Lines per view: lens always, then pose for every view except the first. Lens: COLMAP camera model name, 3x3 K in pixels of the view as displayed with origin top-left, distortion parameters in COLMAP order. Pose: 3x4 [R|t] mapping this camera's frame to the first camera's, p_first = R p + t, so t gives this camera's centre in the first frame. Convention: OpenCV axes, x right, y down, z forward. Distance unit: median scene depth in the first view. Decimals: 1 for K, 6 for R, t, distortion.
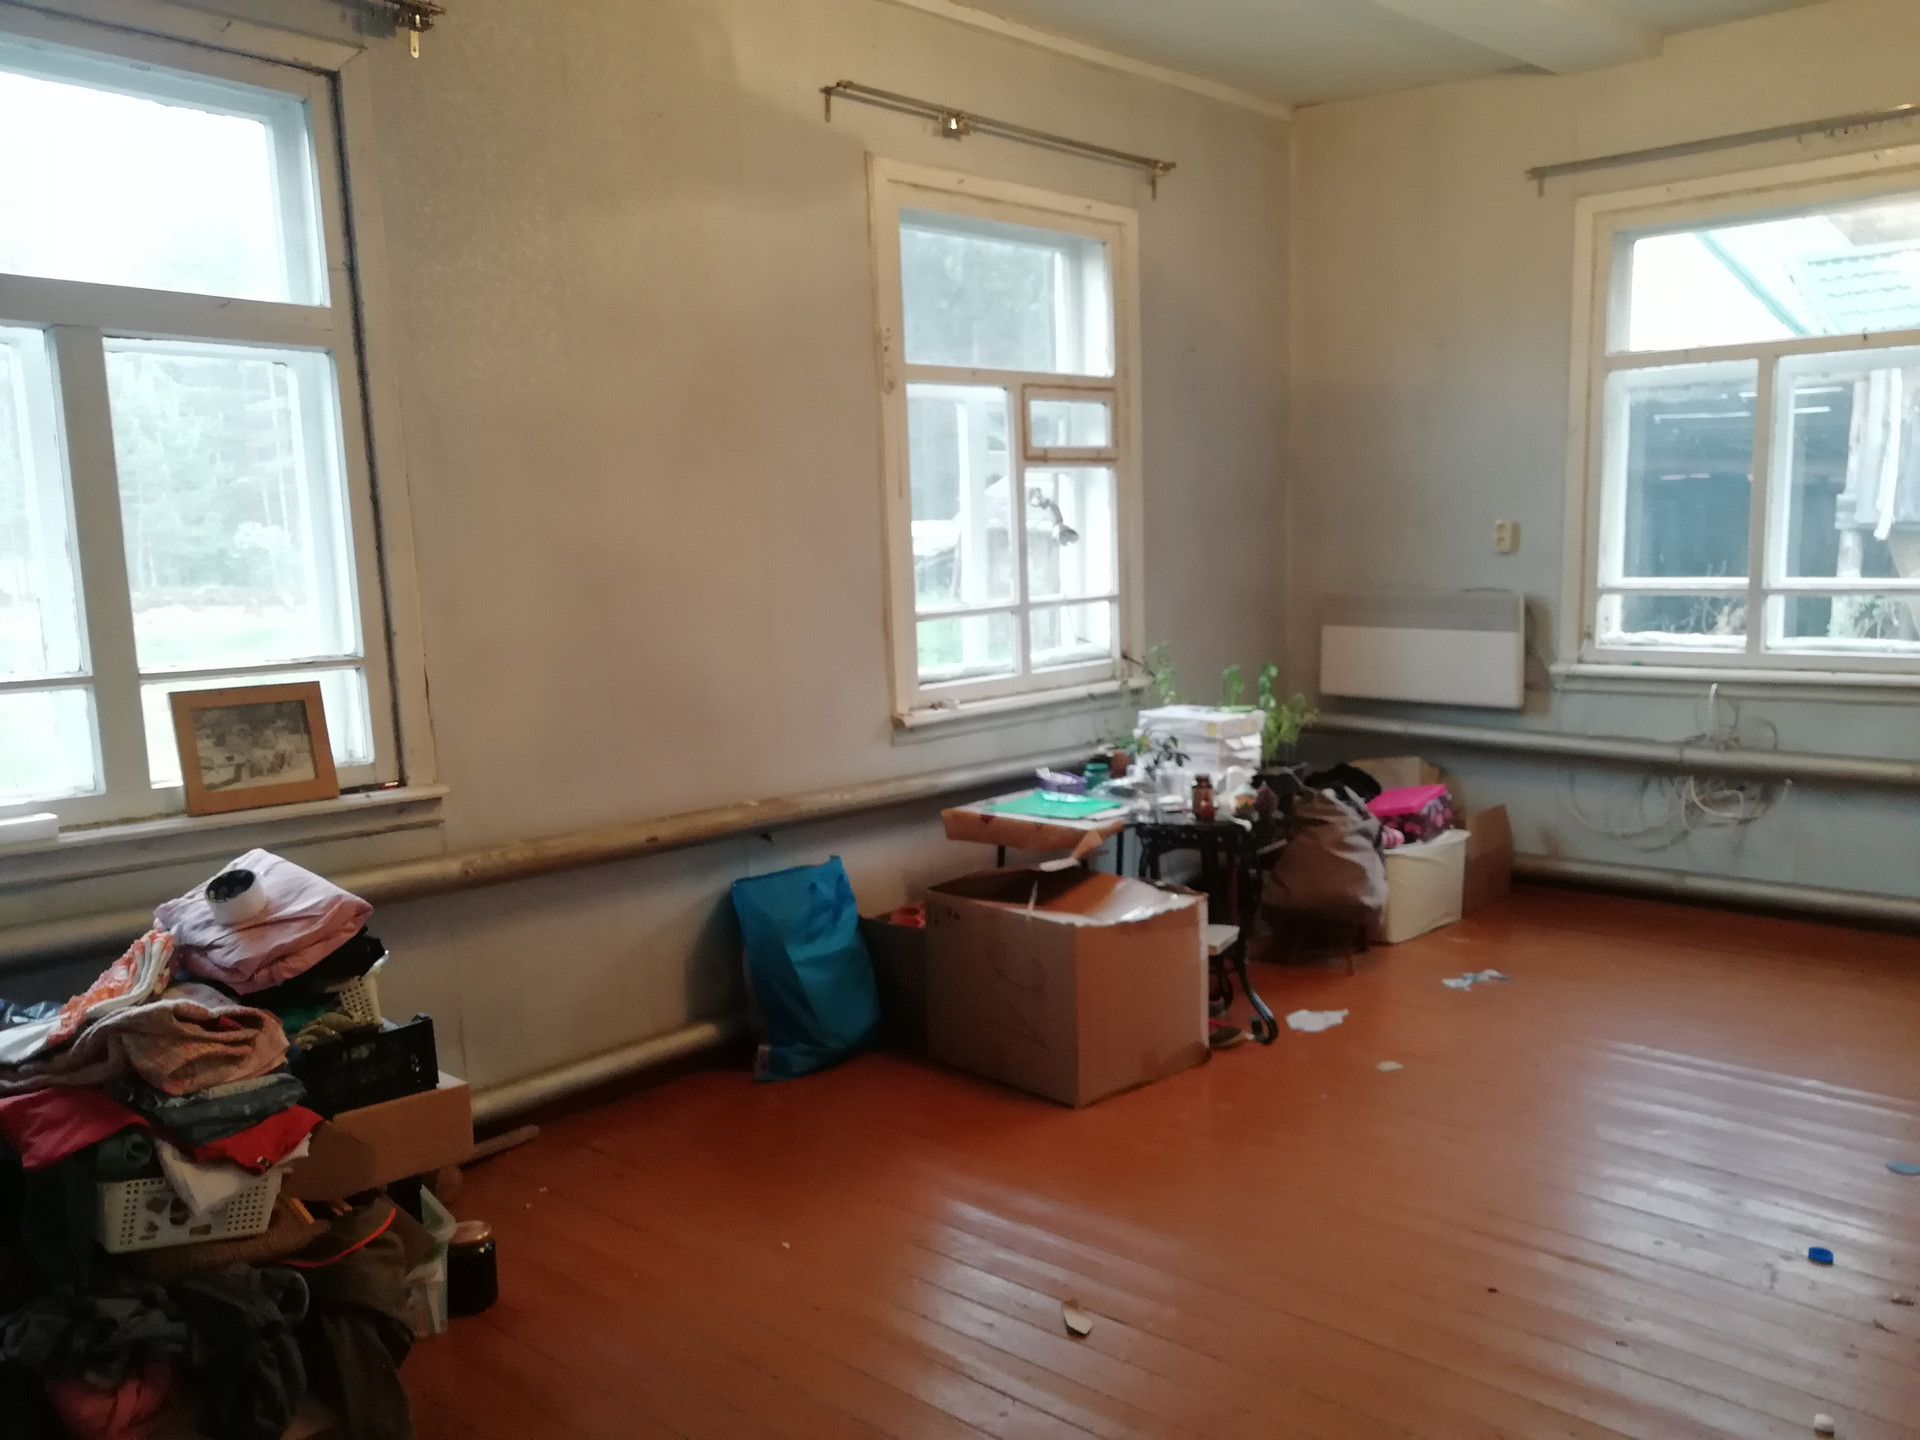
lens RADIAL K [[1528.6, 0, 949.5], [0, 1528.6, 729.4], [0, 0, 1]] dist [0.007239, -0.051967]
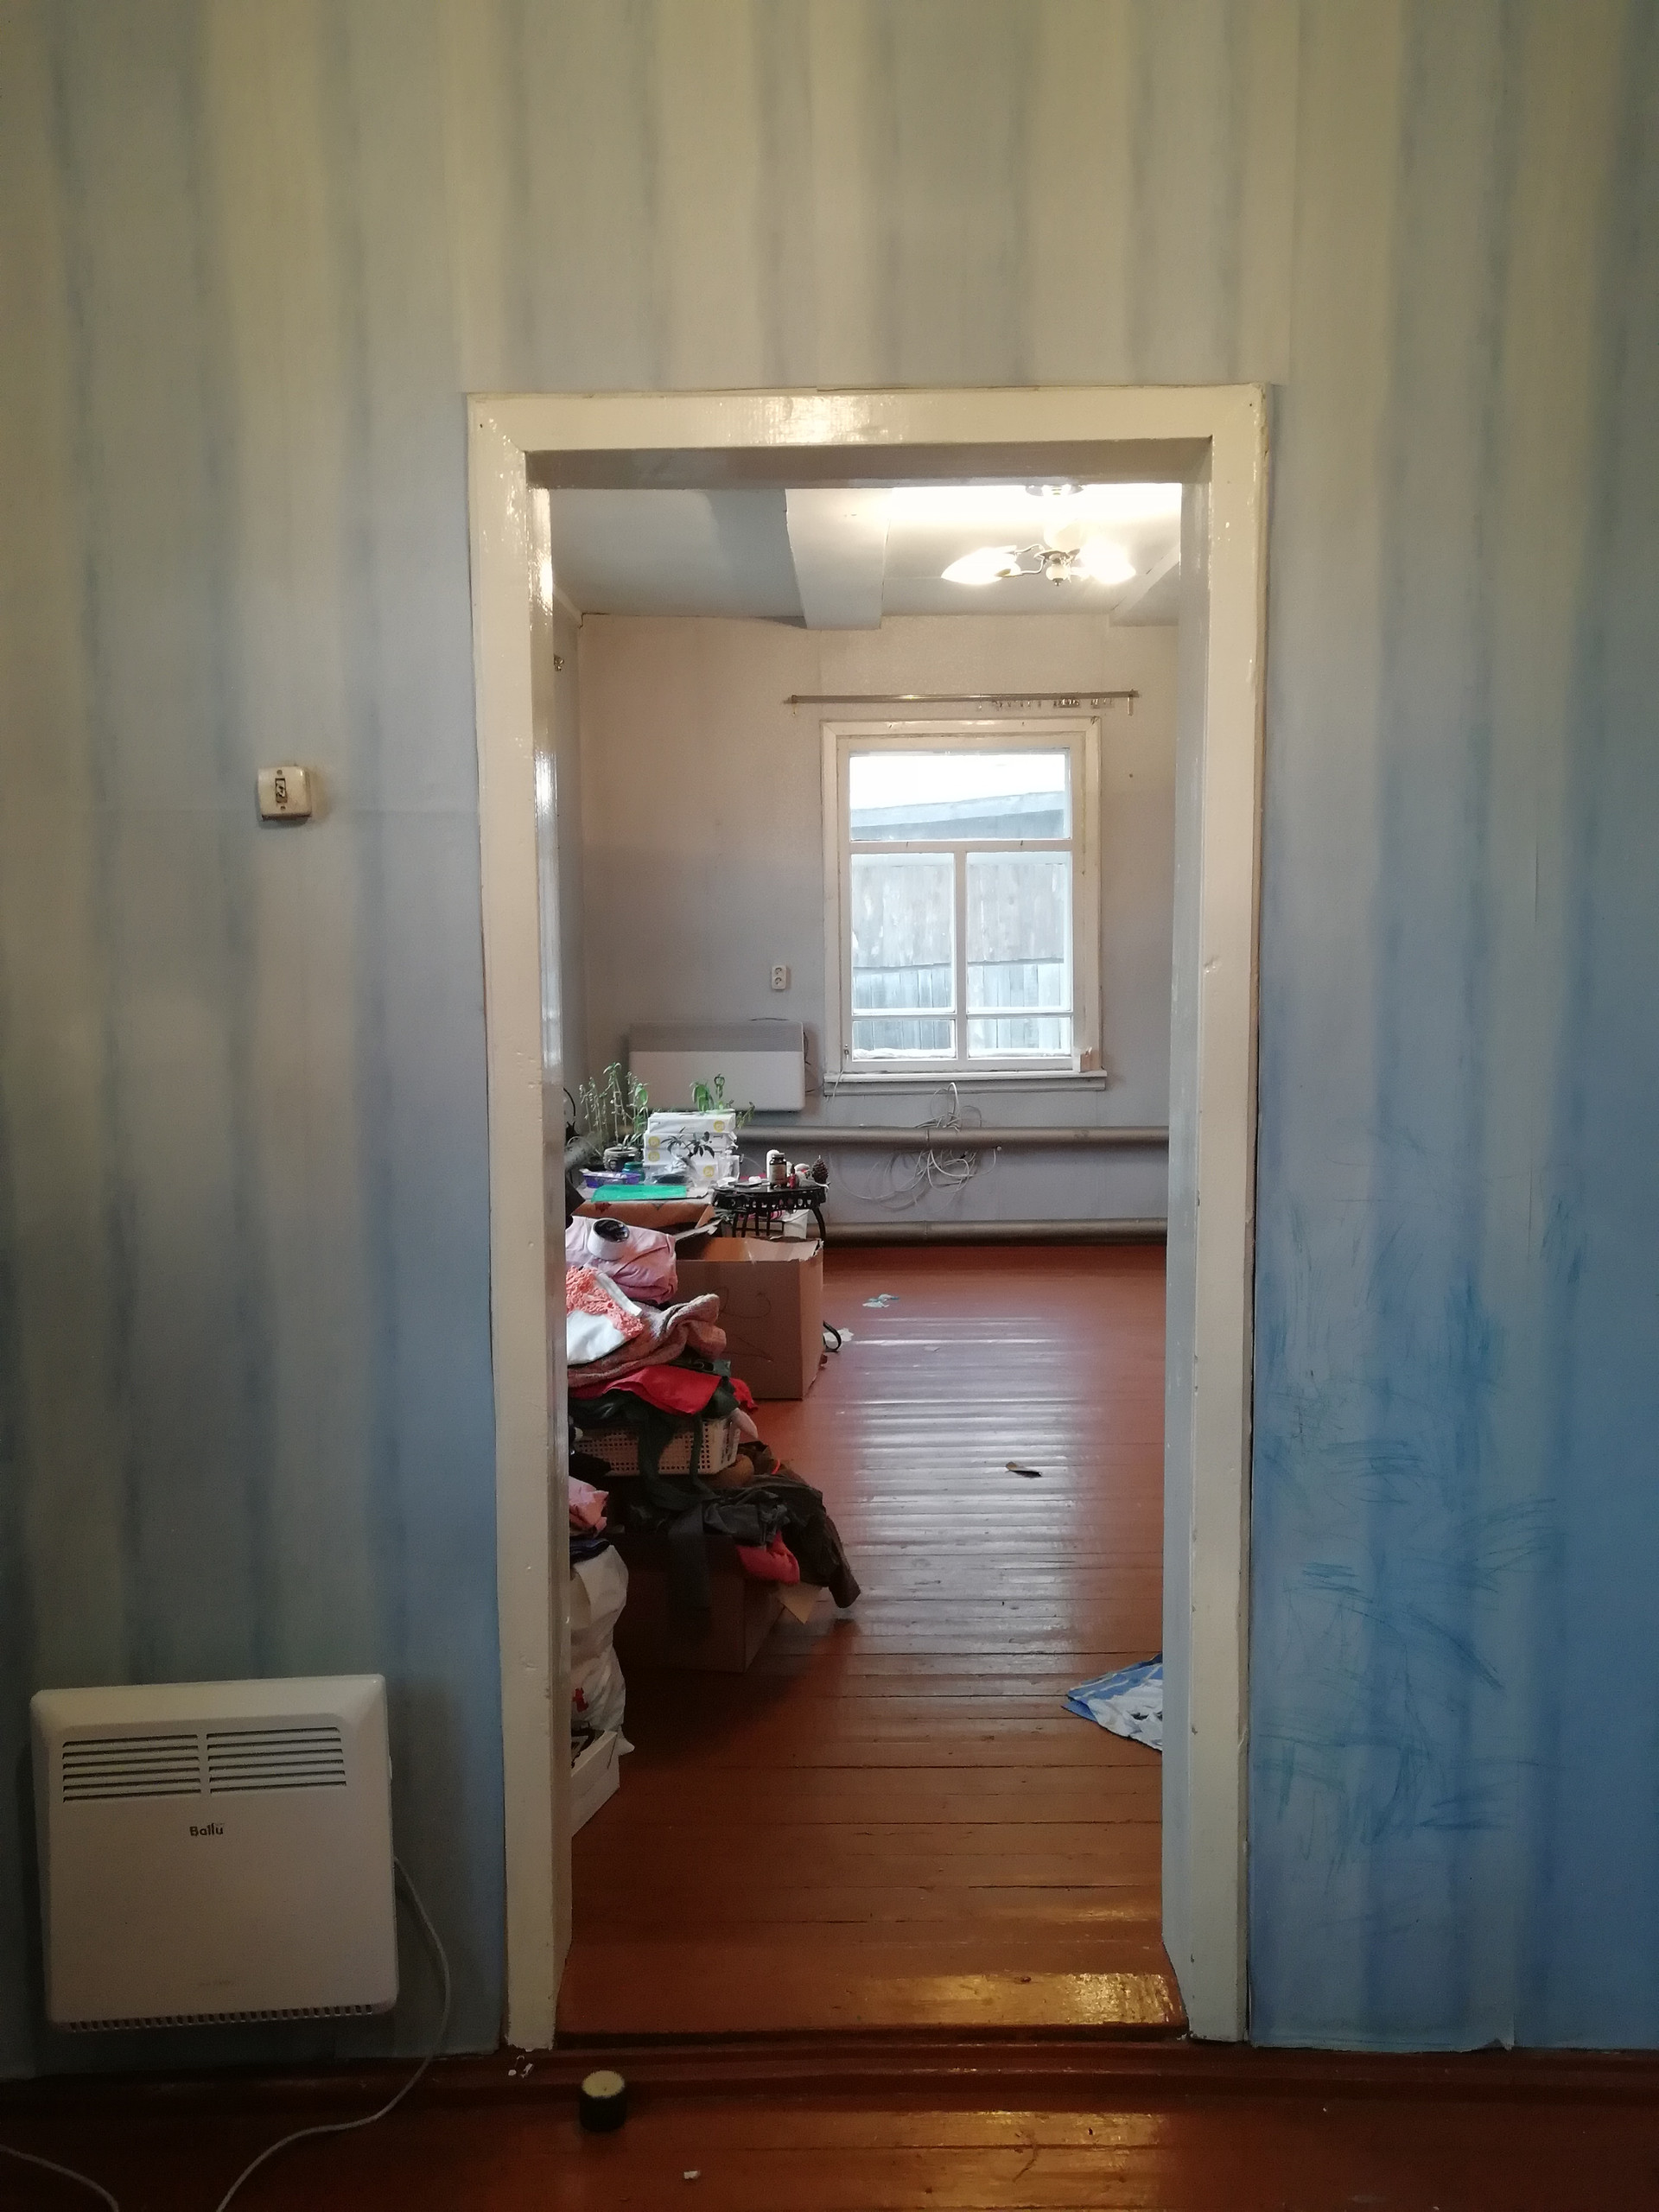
lens RADIAL K [[1791.2, 0, 829.5], [0, 1791.2, 1106.0], [0, 0, 1]] dist [0.005145, 0.037457]
pose [[0.738529, -0.042933, 0.672853, -0.660271], [0.081223, 0.996368, -0.025576, 0.024326], [-0.669311, 0.073540, 0.739334, -0.134468]]
